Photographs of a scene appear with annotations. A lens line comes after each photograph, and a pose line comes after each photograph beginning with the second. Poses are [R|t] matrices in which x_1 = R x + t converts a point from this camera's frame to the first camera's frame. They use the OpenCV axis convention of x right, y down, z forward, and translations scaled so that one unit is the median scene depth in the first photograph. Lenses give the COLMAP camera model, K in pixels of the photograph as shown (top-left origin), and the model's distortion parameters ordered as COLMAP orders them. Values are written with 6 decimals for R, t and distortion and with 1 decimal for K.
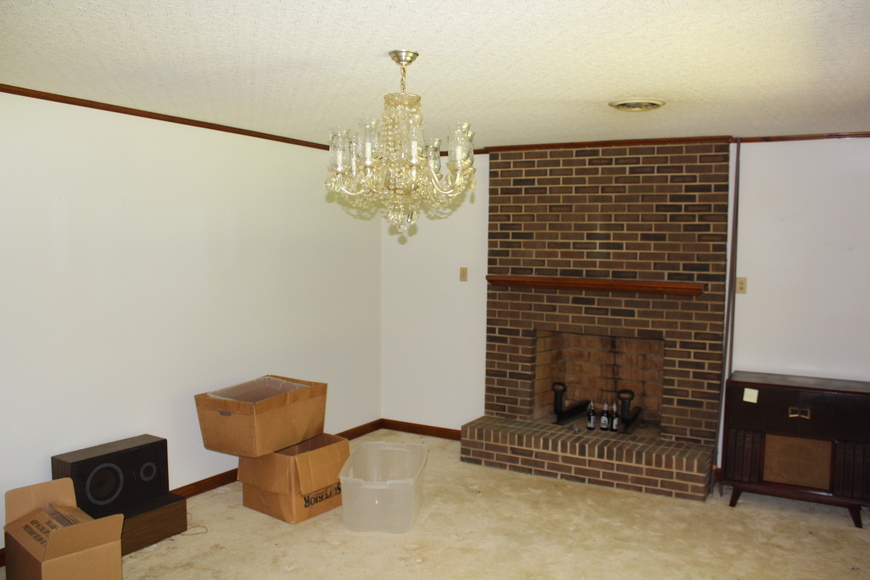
lens RADIAL K [[732.0, 0, 444.1], [0, 732.0, 282.9], [0, 0, 1]] dist [-0.148319, 0.131680]
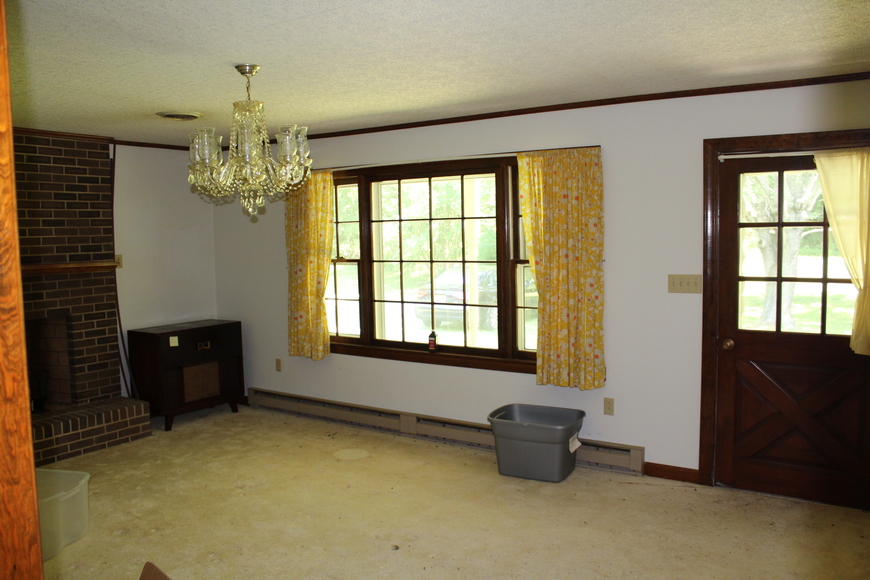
lens RADIAL K [[732.0, 0, 449.9], [0, 732.0, 285.2], [0, 0, 1]] dist [-0.148319, 0.131680]
pose [[0.059758, -0.091720, 0.993990, -0.771784], [0.068813, 0.993779, 0.087563, -0.023888], [-0.995838, 0.063167, 0.065698, 0.365092]]
